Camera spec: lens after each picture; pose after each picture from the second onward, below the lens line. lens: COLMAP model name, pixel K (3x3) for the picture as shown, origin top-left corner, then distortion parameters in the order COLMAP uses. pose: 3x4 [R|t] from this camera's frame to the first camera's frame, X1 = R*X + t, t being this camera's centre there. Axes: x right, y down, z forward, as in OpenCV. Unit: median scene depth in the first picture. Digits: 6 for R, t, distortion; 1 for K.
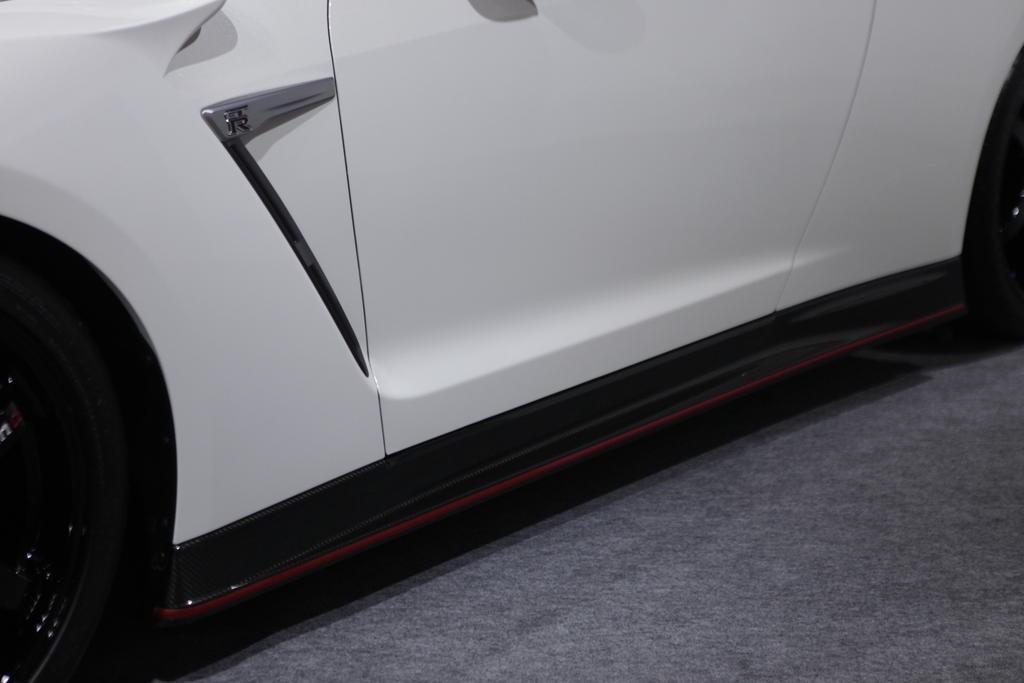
lens RADIAL K [[2001.7, 0, 512.0], [0, 2001.7, 341.5], [0, 0, 1]] dist [0.352380, -0.075080]
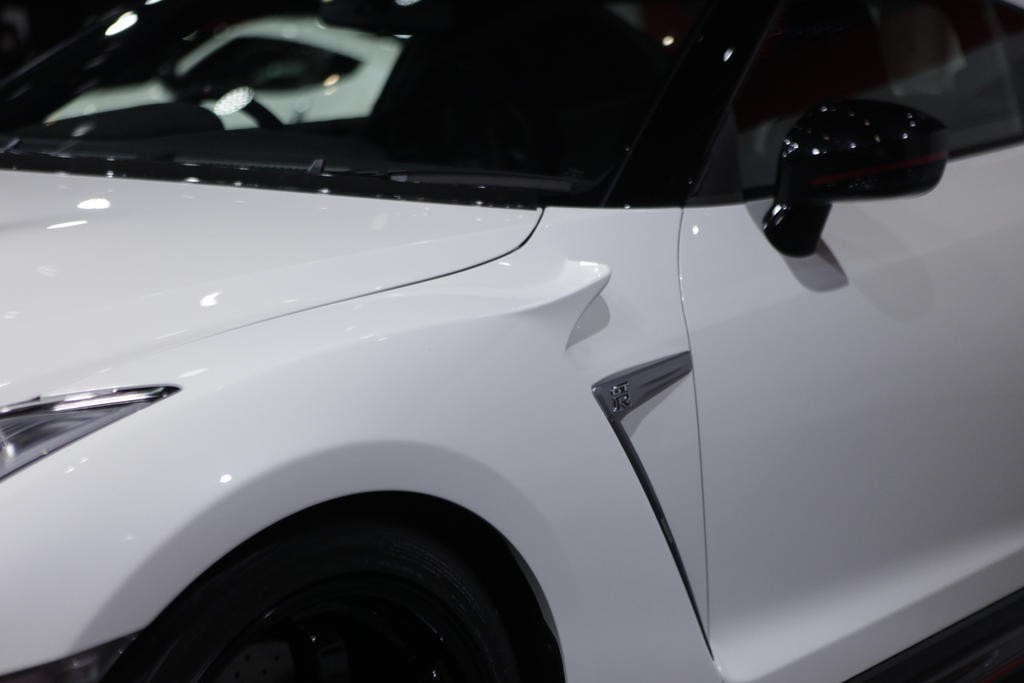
lens RADIAL K [[2001.7, 0, 512.0], [0, 2001.7, 341.5], [0, 0, 1]] dist [0.352380, -0.075080]
pose [[0.998801, -0.018024, 0.045508, -0.213181], [0.023924, 0.990878, -0.132620, -0.007114], [-0.042702, 0.133549, 0.990122, 0.030139]]
